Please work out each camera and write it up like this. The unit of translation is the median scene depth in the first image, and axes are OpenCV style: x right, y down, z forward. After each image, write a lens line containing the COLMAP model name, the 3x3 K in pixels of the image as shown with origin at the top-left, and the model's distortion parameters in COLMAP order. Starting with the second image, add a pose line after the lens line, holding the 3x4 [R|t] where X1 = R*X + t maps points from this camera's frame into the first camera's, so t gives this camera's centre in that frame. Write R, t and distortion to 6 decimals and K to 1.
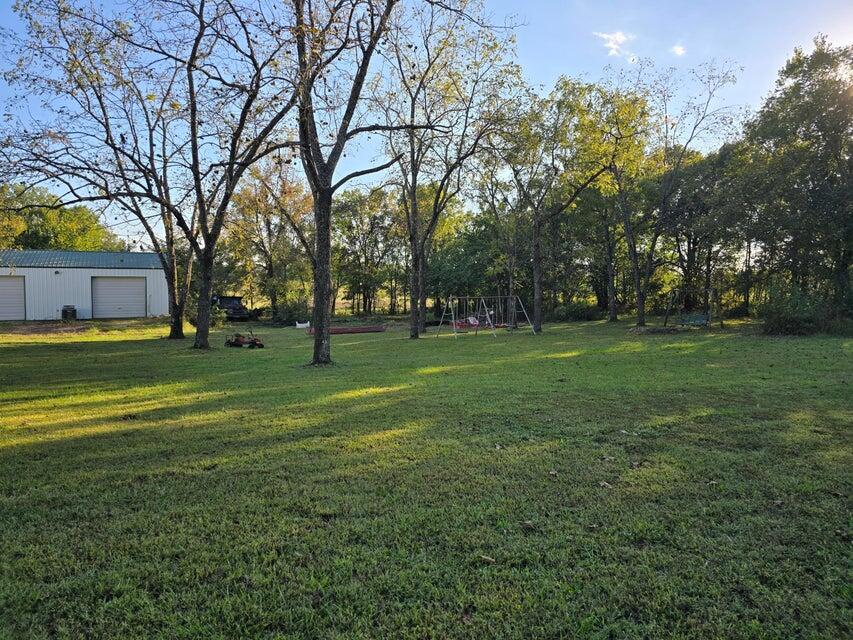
lens RADIAL K [[576.2, 0, 427.4], [0, 576.2, 315.0], [0, 0, 1]] dist [0.050108, -0.041701]
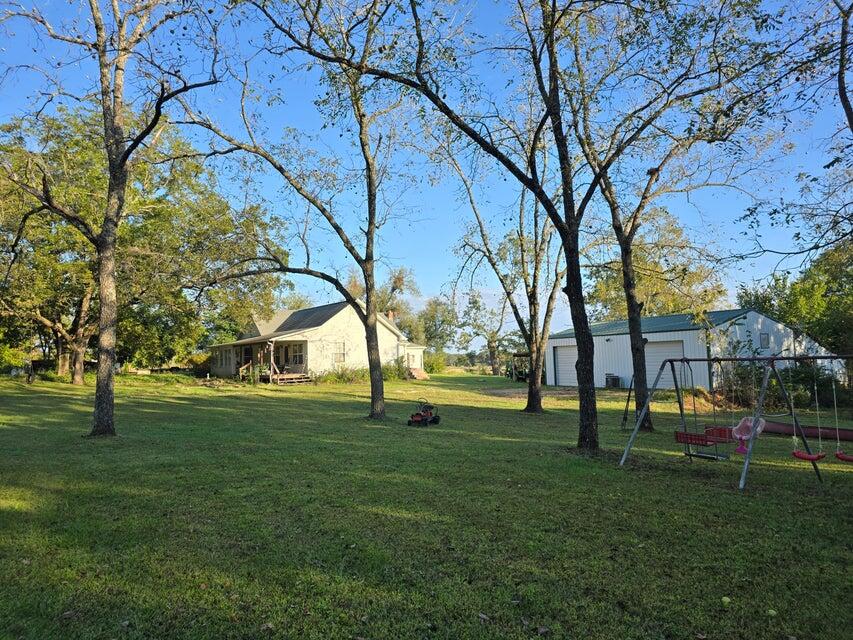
lens RADIAL K [[576.2, 0, 425.1], [0, 576.2, 318.7], [0, 0, 1]] dist [0.050108, -0.041701]
pose [[0.182905, -0.074269, -0.980321, 1.427200], [-0.033664, 0.996085, -0.081744, -0.086961], [0.982554, 0.047953, 0.179689, 2.538568]]
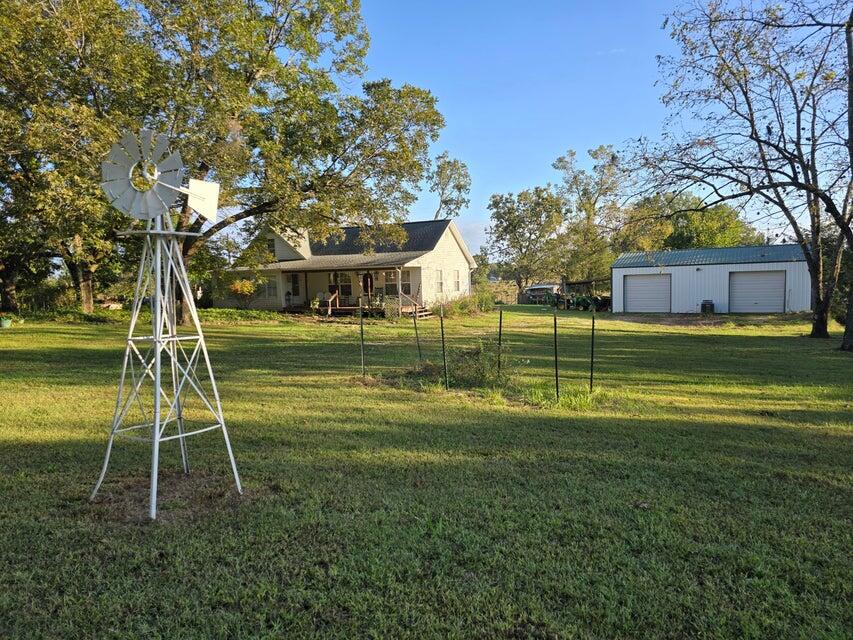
lens RADIAL K [[576.2, 0, 425.7], [0, 576.2, 317.6], [0, 0, 1]] dist [0.050108, -0.041701]
pose [[0.539090, 0.033306, -0.841590, 0.002028], [-0.021973, 0.999434, 0.025477, -0.000236], [0.841962, 0.004758, 0.539516, -0.007854]]
